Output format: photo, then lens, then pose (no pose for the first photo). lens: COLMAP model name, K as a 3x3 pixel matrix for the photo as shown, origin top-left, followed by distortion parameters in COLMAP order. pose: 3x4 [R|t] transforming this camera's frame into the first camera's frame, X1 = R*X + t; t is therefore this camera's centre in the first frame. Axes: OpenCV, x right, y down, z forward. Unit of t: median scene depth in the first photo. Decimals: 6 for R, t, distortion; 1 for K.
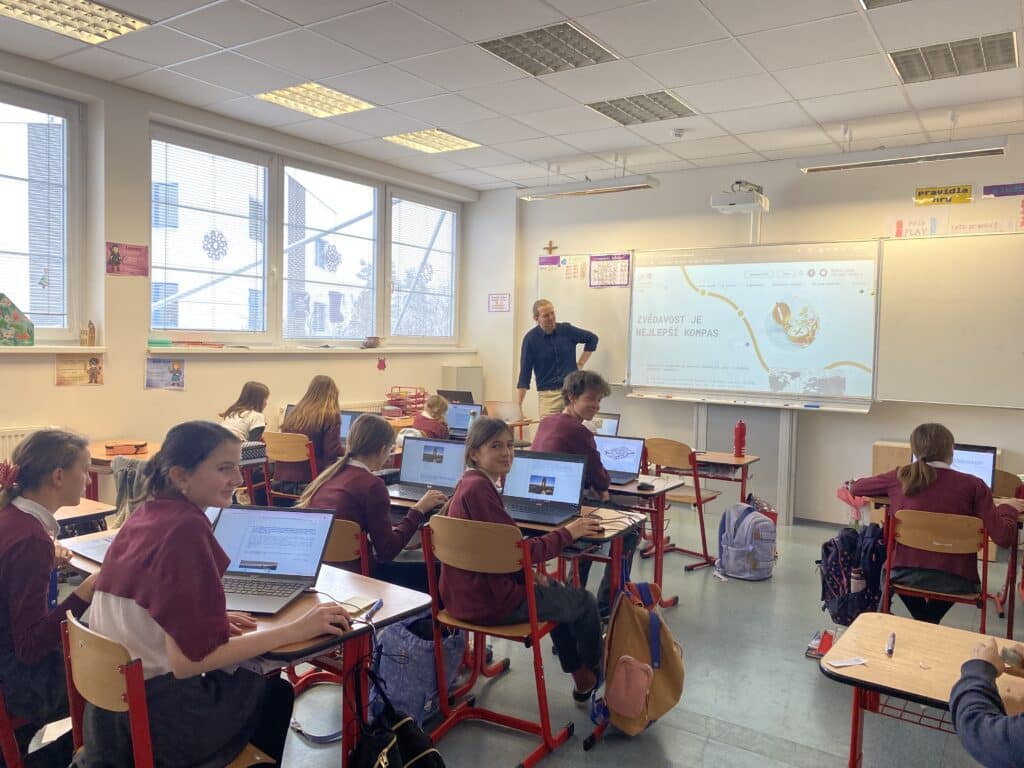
lens RADIAL K [[778.9, 0, 512.0], [0, 778.9, 384.0], [0, 0, 1]] dist [0.129798, -0.174012]
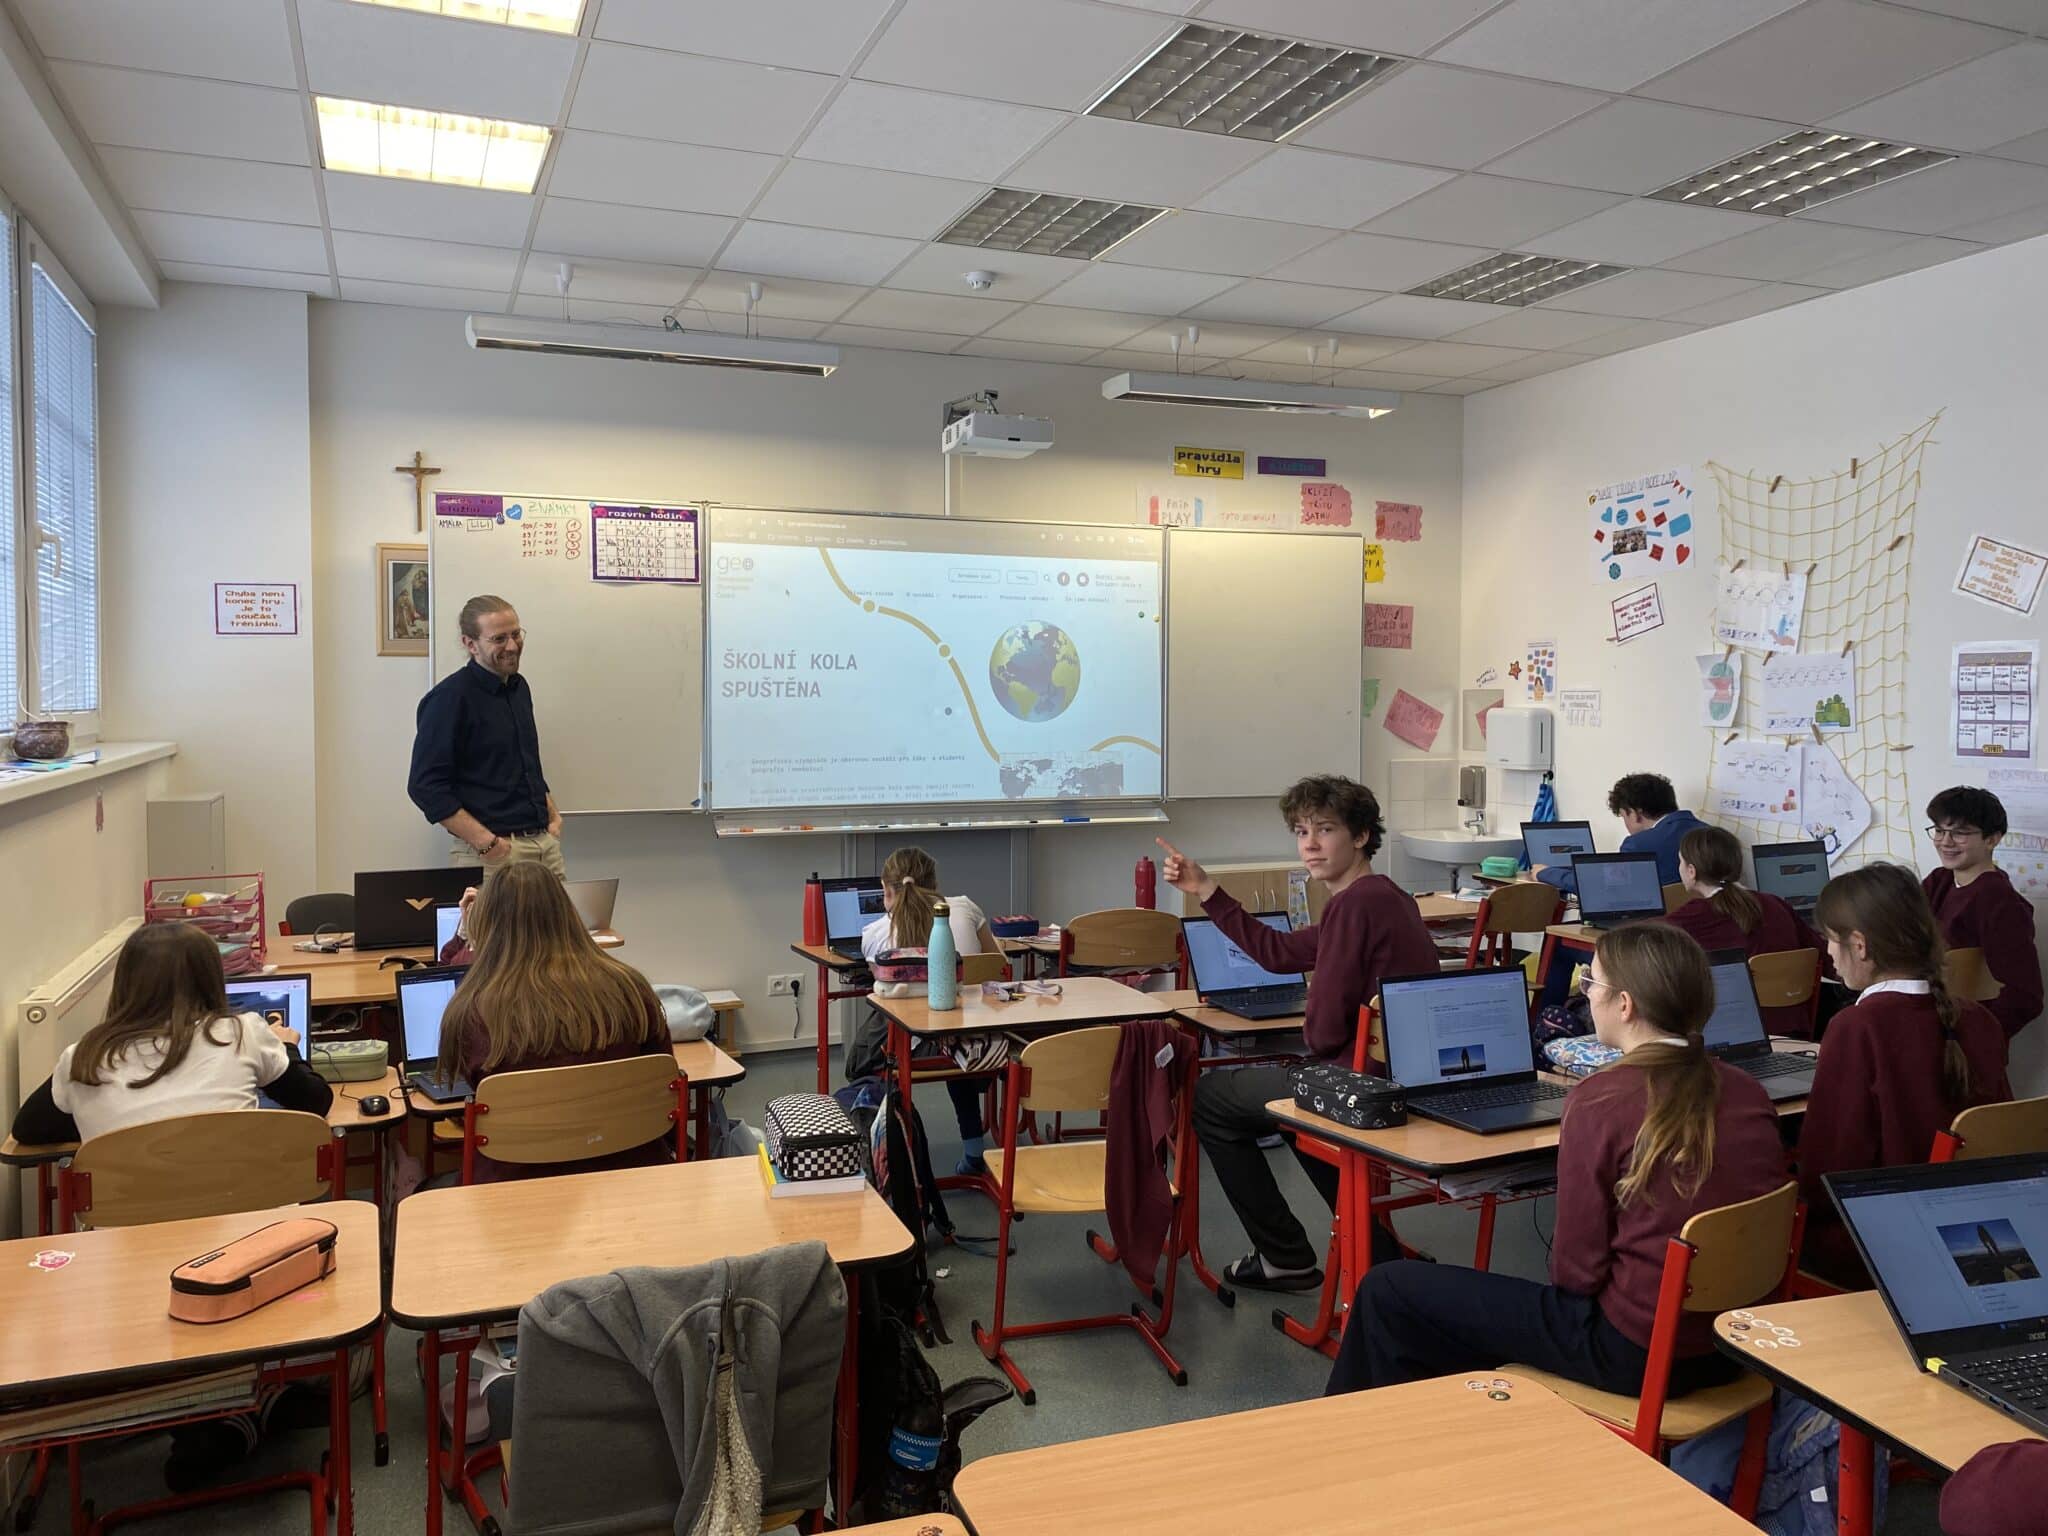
lens RADIAL K [[1557.7, 0, 1024.0], [0, 1557.7, 768.0], [0, 0, 1]] dist [0.129798, -0.174012]
pose [[0.561764, -0.066631, 0.824610, -0.514439], [0.059018, 0.997439, 0.040391, -0.051498], [-0.825189, 0.025977, 0.564258, 0.392410]]
